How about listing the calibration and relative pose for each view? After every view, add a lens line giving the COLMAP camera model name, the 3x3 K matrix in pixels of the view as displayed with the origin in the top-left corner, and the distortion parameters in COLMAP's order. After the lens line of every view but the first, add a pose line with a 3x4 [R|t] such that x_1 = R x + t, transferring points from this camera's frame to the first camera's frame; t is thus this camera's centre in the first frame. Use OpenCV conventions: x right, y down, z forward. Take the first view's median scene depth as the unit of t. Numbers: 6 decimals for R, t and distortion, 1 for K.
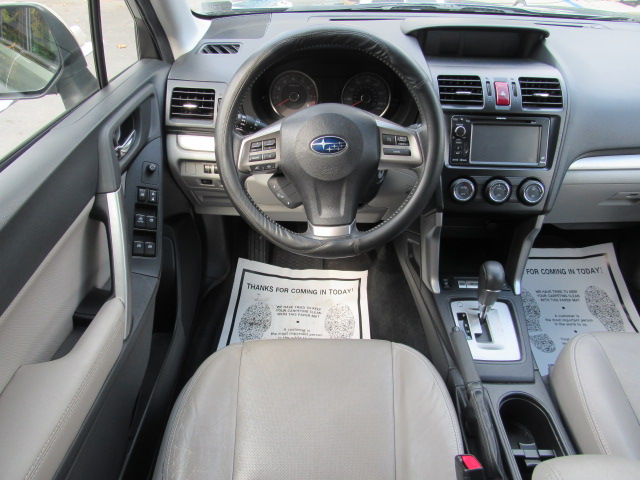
lens RADIAL K [[460.0, 0, 322.2], [0, 460.0, 240.8], [0, 0, 1]] dist [-0.029592, 0.016597]
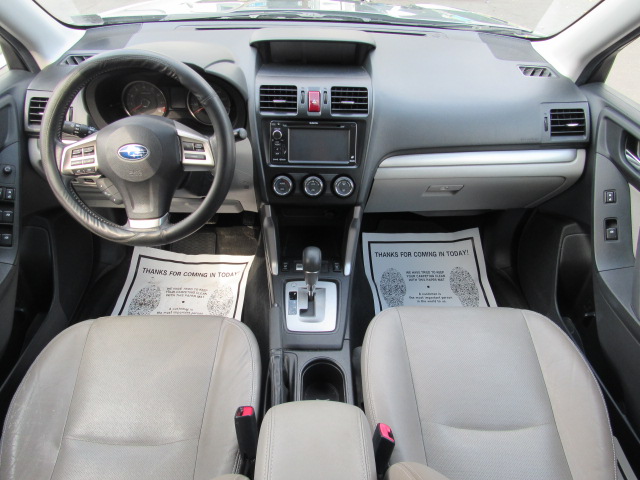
lens RADIAL K [[460.0, 0, 323.0], [0, 460.0, 241.6], [0, 0, 1]] dist [-0.029592, 0.016597]
pose [[0.999642, -0.010296, 0.024704, 0.371082], [0.009346, 0.999224, 0.038266, -0.013066], [-0.025078, -0.038021, 0.998962, -0.163094]]
